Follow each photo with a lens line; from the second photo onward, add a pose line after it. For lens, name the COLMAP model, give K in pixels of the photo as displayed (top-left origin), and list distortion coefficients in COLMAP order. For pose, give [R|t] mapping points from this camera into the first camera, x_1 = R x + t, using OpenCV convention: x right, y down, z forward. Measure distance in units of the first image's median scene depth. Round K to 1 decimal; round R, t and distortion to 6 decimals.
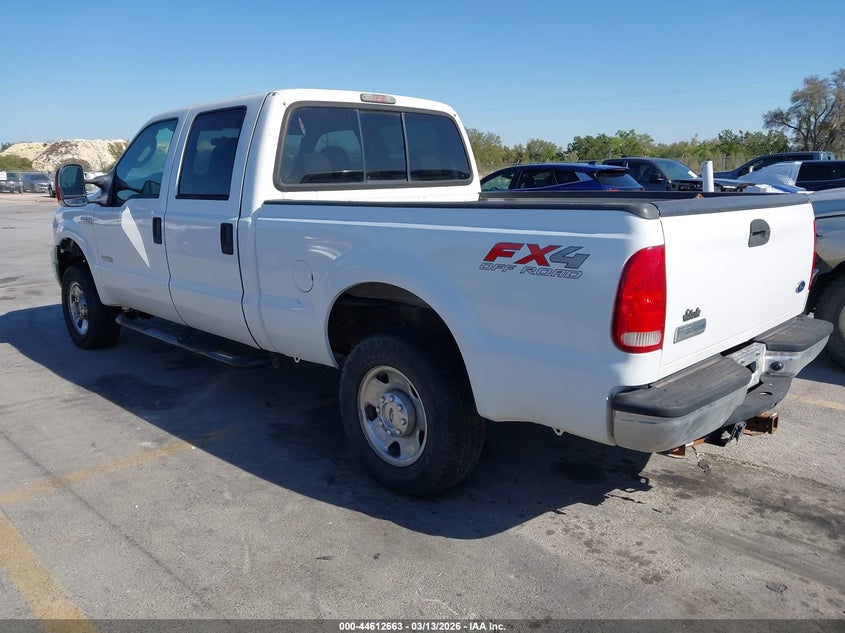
lens RADIAL K [[670.8, 0, 415.5], [0, 670.8, 316.6], [0, 0, 1]] dist [-0.069718, 0.069190]
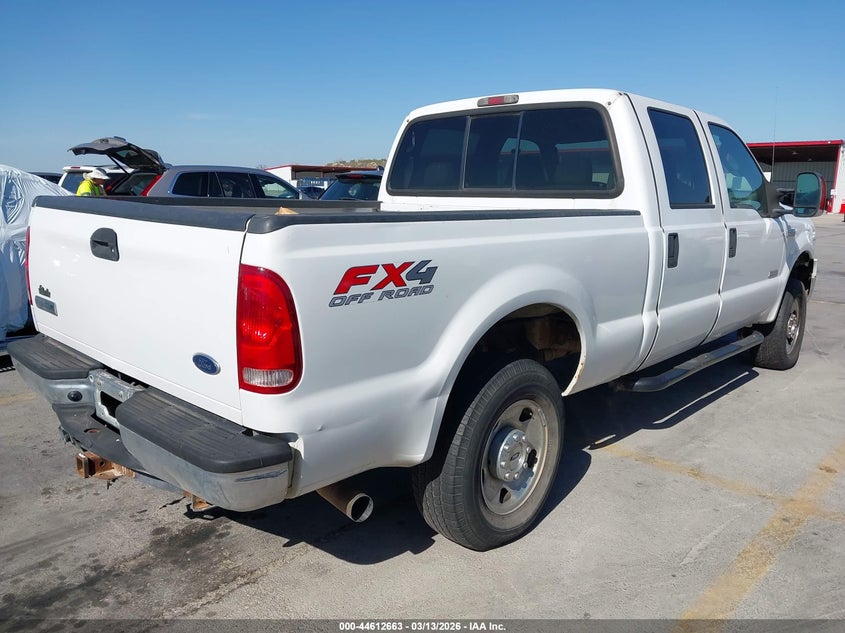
lens RADIAL K [[670.8, 0, 415.5], [0, 670.8, 316.6], [0, 0, 1]] dist [-0.069718, 0.069190]
pose [[0.038098, 0.198371, -0.979386, 1.252932], [-0.206363, 0.960533, 0.186524, -0.259259], [0.977734, 0.195003, 0.077531, 1.210117]]
